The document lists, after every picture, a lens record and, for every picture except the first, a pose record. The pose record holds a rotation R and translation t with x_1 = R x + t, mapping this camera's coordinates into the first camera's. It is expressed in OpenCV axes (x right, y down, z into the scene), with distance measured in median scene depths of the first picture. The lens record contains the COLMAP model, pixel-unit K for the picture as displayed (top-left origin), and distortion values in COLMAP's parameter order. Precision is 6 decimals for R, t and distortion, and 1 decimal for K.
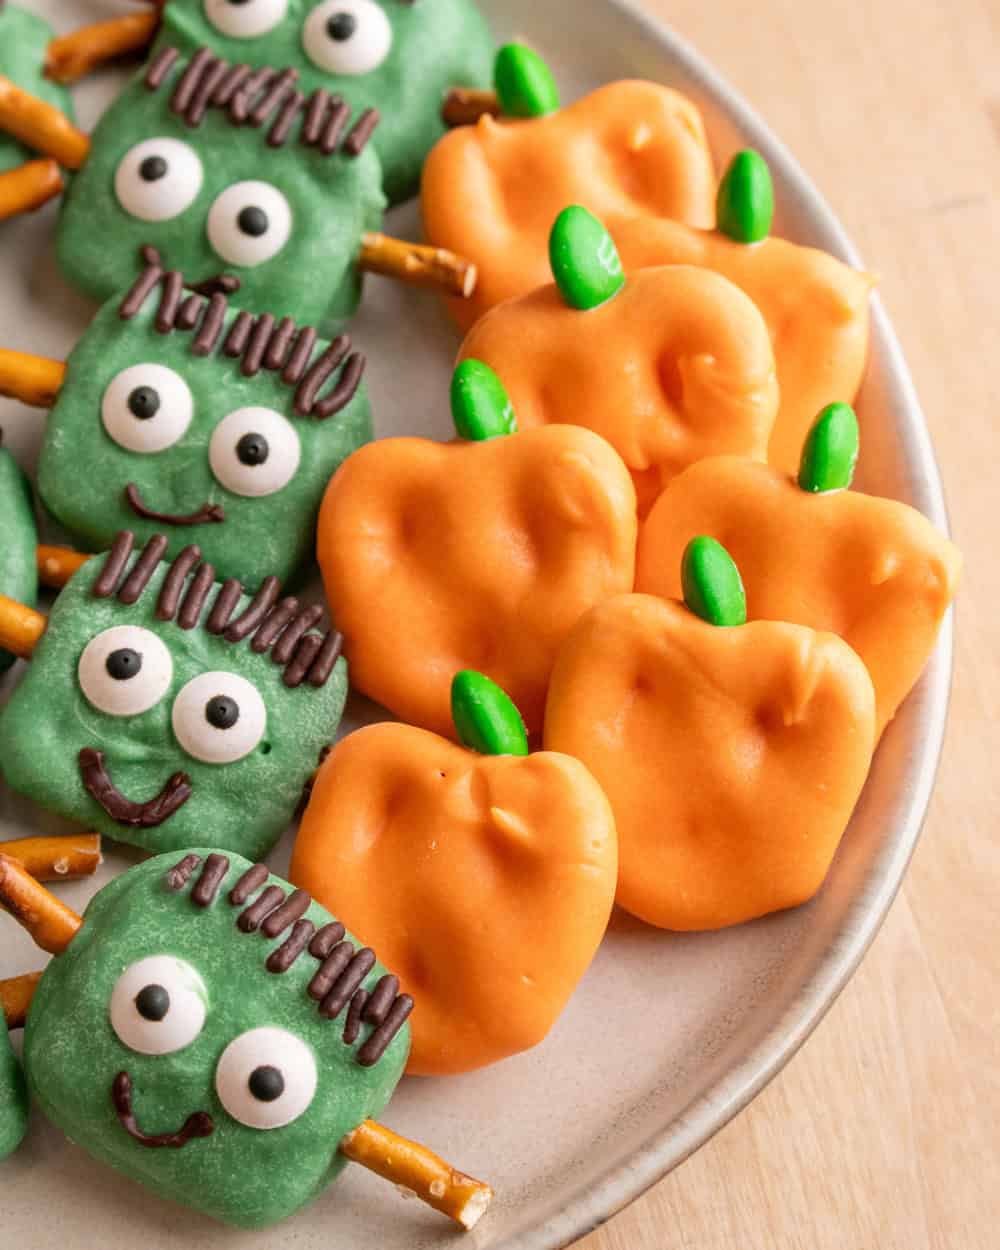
lens RADIAL K [[3743.4, 0, 500.0], [0, 3743.4, 625.0], [0, 0, 1]] dist [-0.022037, 0.599066]
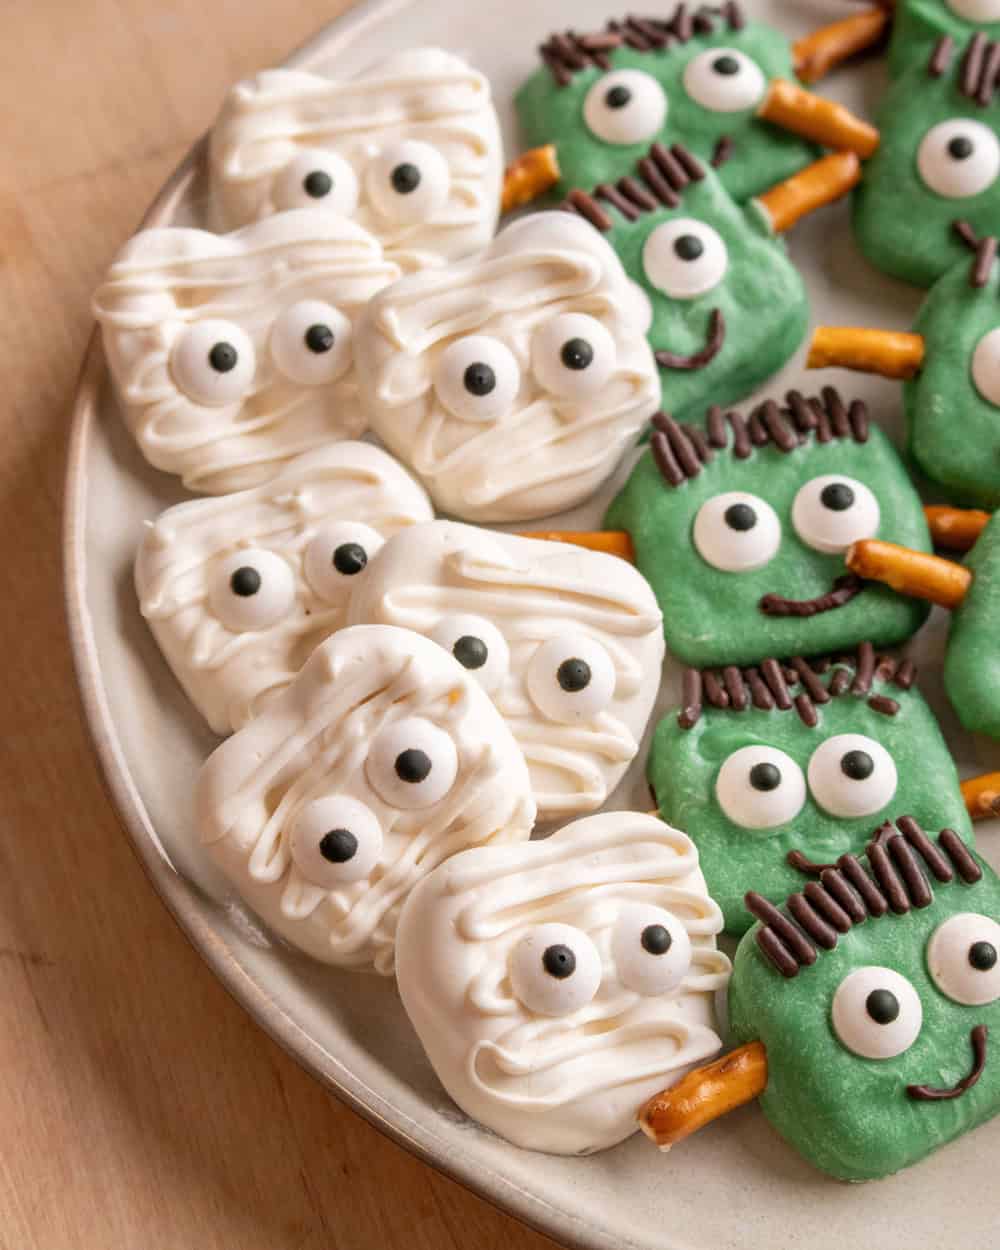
lens RADIAL K [[3743.4, 0, 500.0], [0, 3743.4, 625.0], [0, 0, 1]] dist [-0.022037, 0.599066]
pose [[0.990251, -0.113571, 0.080656, -0.342996], [0.114942, 0.993293, -0.012552, 0.012075], [-0.078690, 0.021700, 0.996663, -0.053437]]
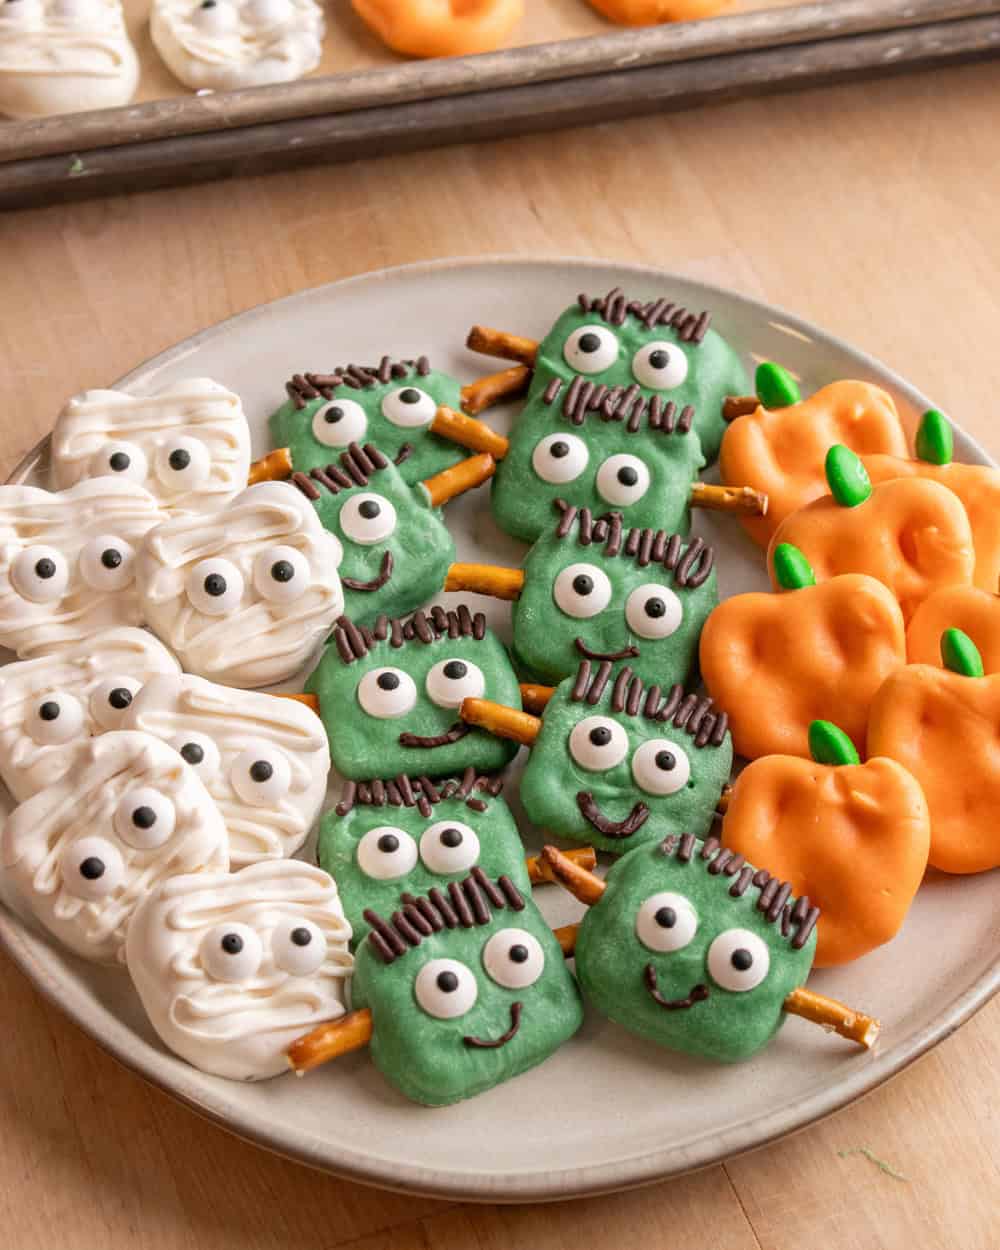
lens RADIAL K [[3743.4, 0, 500.0], [0, 3743.4, 625.0], [0, 0, 1]] dist [-0.022037, 0.599066]
pose [[0.994292, -0.078292, 0.072490, -0.250634], [0.089473, 0.981940, -0.166701, 0.221687], [-0.058130, 0.172236, 0.983339, -0.559630]]
